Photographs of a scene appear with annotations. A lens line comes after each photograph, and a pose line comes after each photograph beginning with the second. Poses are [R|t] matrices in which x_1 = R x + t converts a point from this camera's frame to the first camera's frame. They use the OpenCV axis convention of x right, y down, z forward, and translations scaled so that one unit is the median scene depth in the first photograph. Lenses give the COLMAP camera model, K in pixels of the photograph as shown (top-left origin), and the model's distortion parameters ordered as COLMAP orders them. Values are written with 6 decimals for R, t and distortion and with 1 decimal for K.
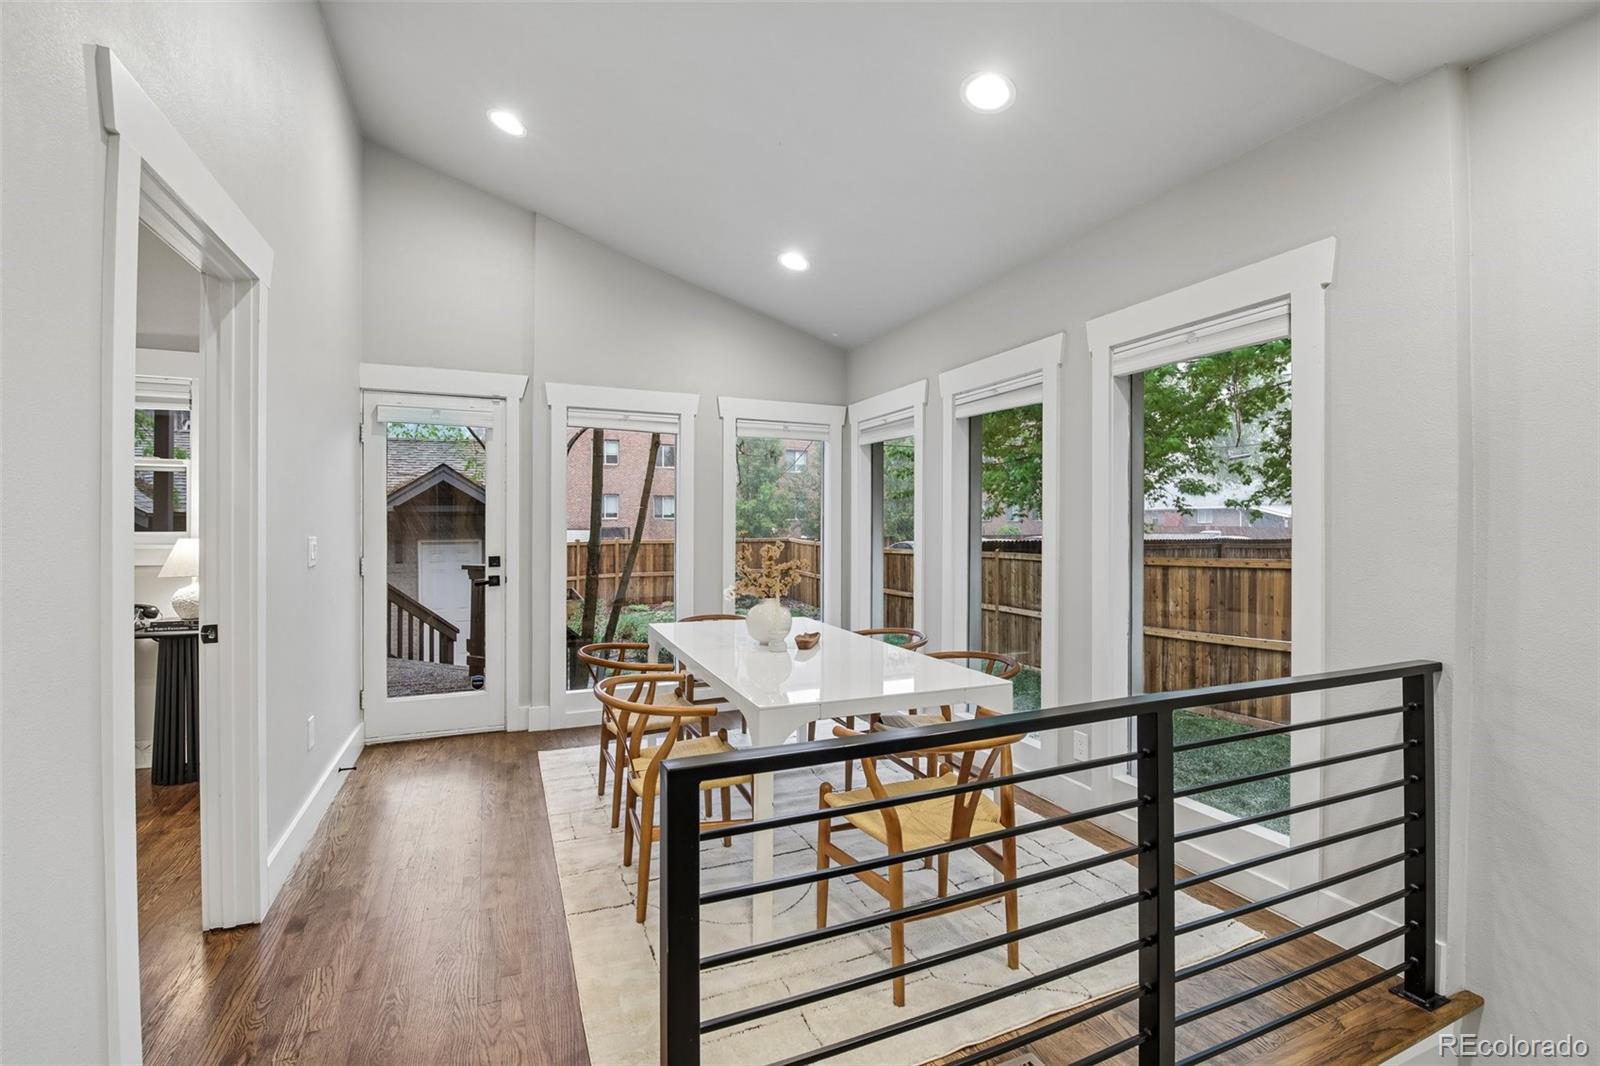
lens RADIAL K [[691.7, 0, 788.1], [0, 691.7, 525.7], [0, 0, 1]] dist [-0.002194, -0.009316]
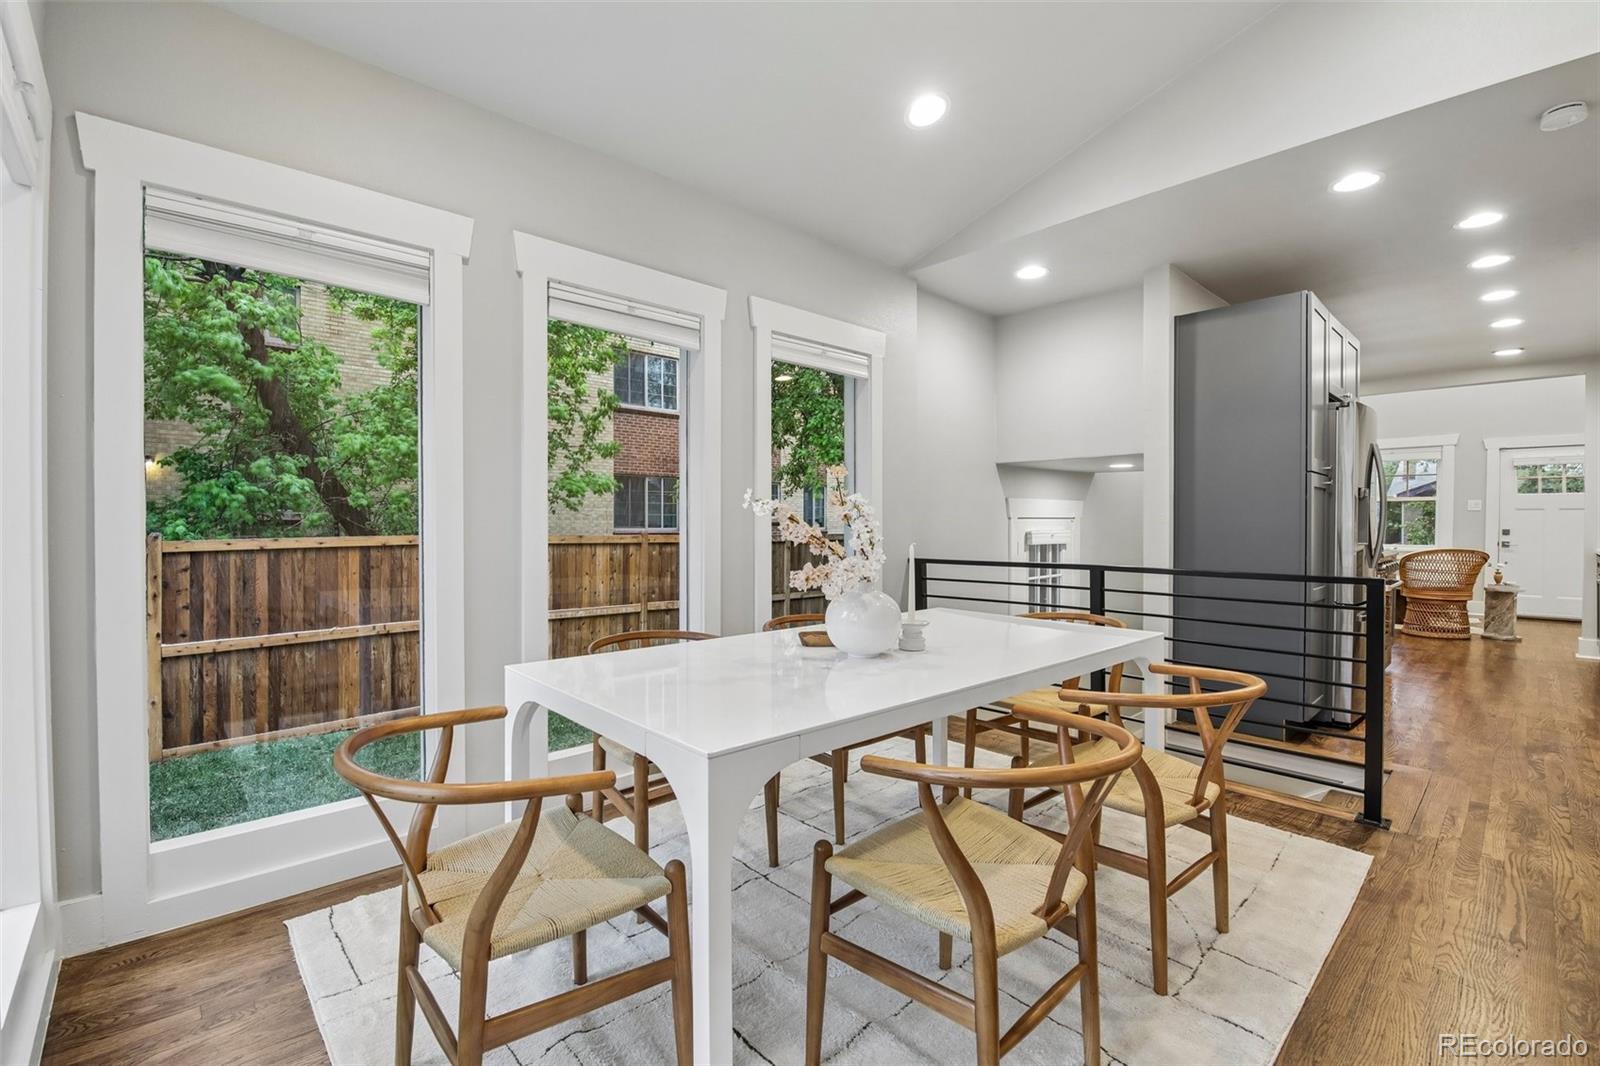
lens RADIAL K [[691.7, 0, 795.5], [0, 691.7, 528.9], [0, 0, 1]] dist [-0.002194, -0.009316]
pose [[-0.344011, -0.011179, 0.938899, -0.425304], [-0.001918, 0.999935, 0.011203, 0.037306], [-0.938964, 0.002053, -0.344010, 0.925562]]
